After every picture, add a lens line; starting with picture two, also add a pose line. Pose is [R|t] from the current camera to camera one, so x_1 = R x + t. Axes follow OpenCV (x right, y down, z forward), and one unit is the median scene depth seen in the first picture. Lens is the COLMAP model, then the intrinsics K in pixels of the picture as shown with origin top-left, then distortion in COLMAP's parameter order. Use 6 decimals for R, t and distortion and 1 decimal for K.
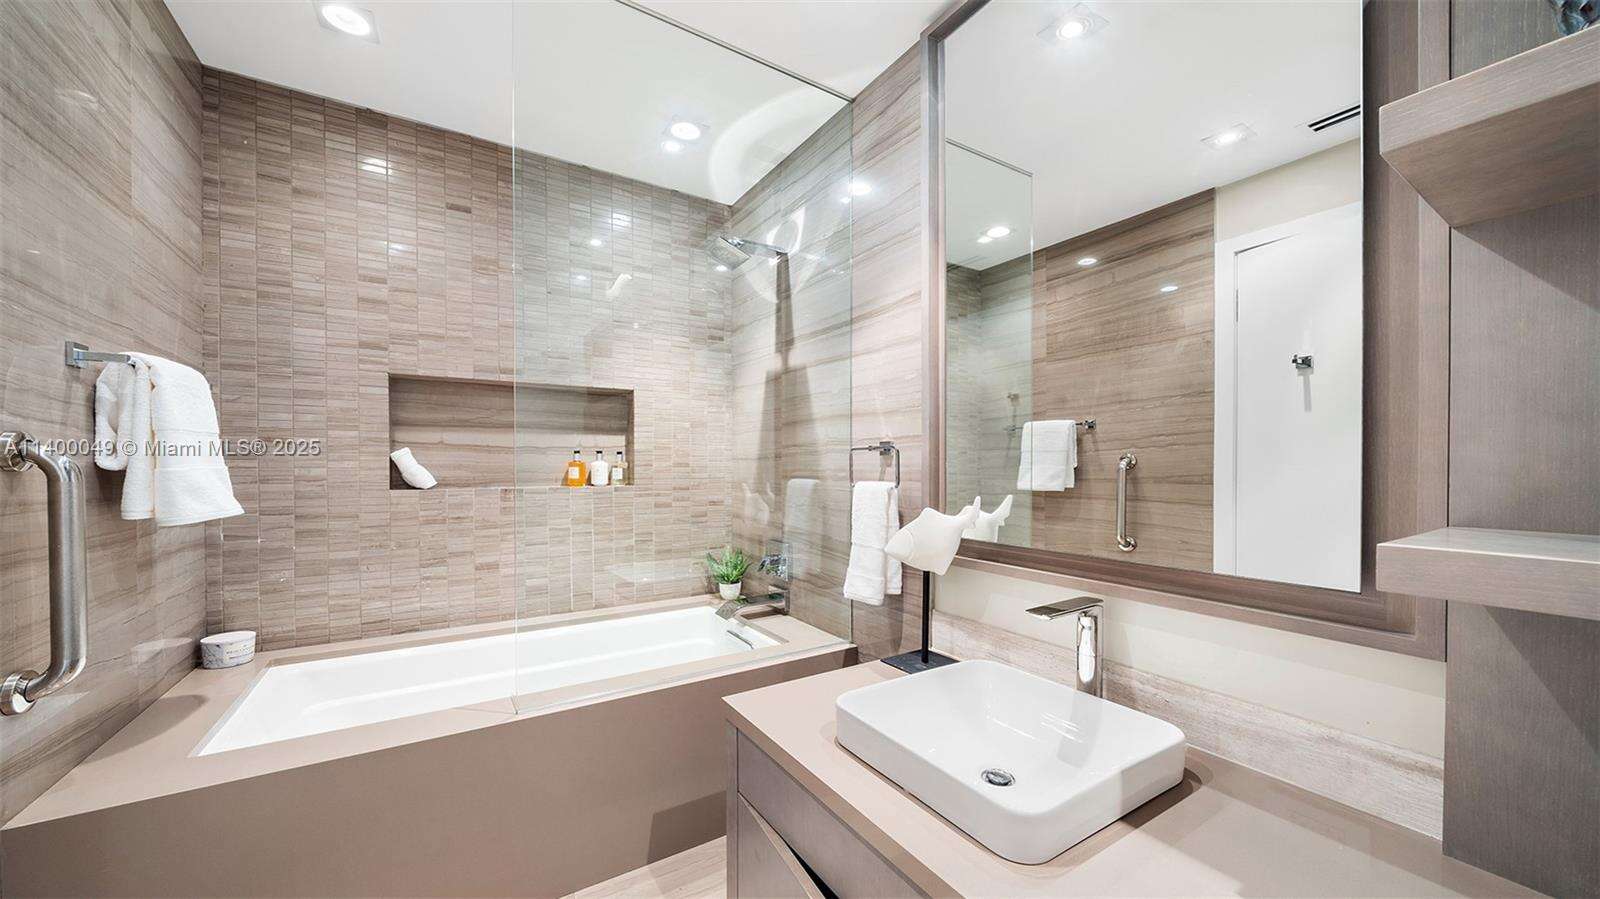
lens RADIAL K [[557.2, 0, 798.7], [0, 557.2, 462.3], [0, 0, 1]] dist [-0.000730, -0.000060]
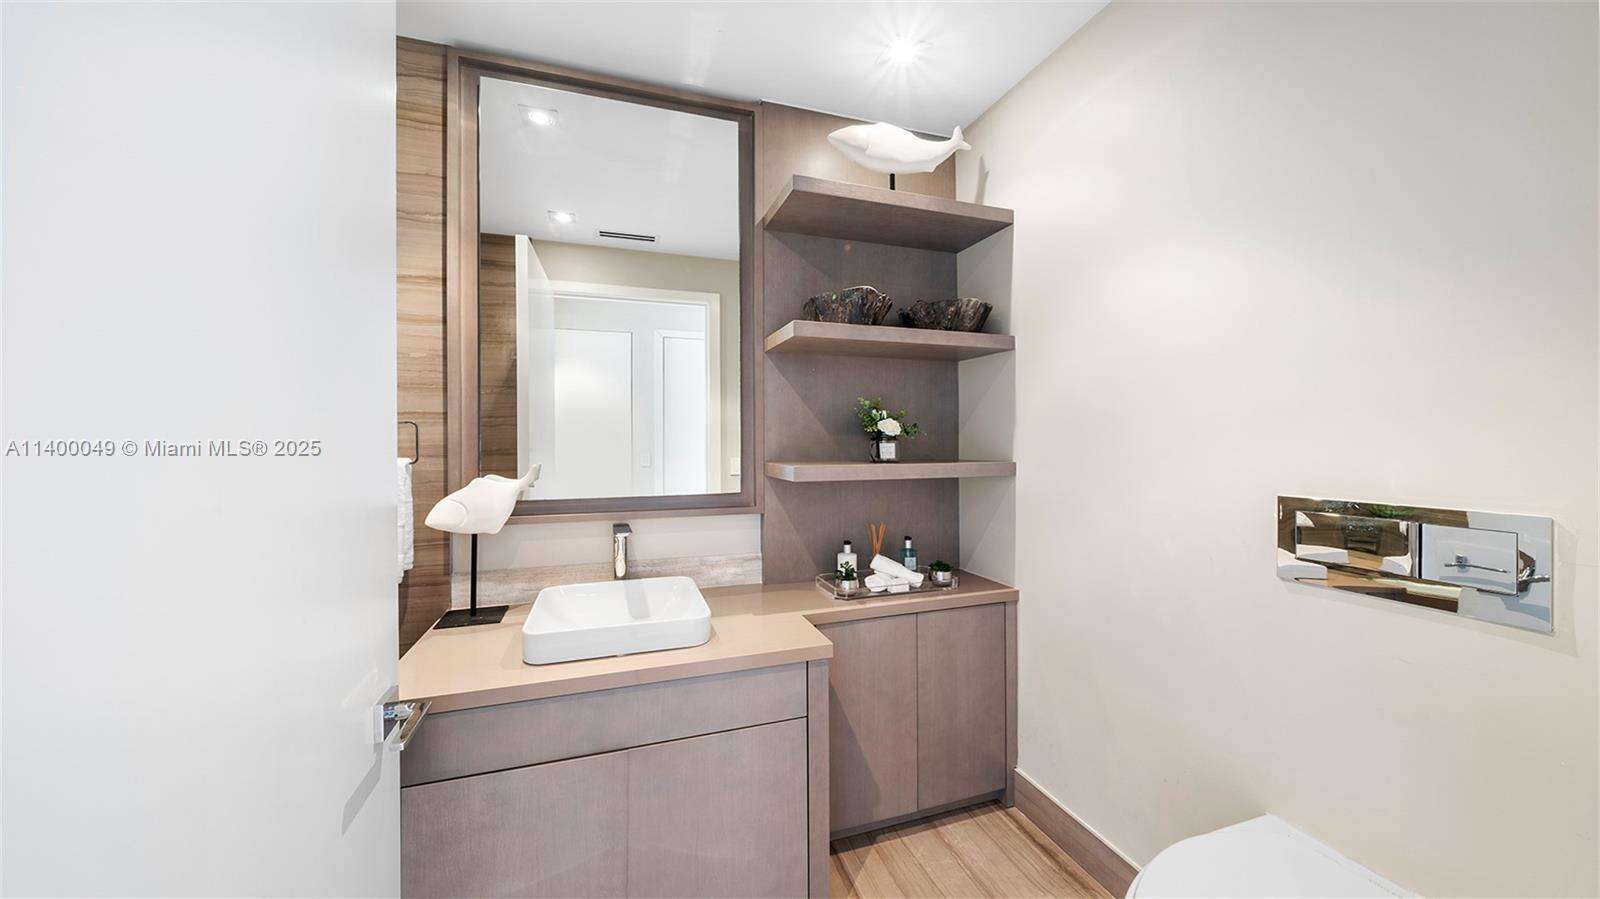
lens RADIAL K [[557.2, 0, 804.3], [0, 557.2, 447.2], [0, 0, 1]] dist [-0.000730, -0.000060]
pose [[0.227523, 0.000708, 0.973772, -0.742431], [0.003280, 0.999994, -0.001494, 0.021197], [-0.973767, 0.003534, 0.227519, 0.105677]]
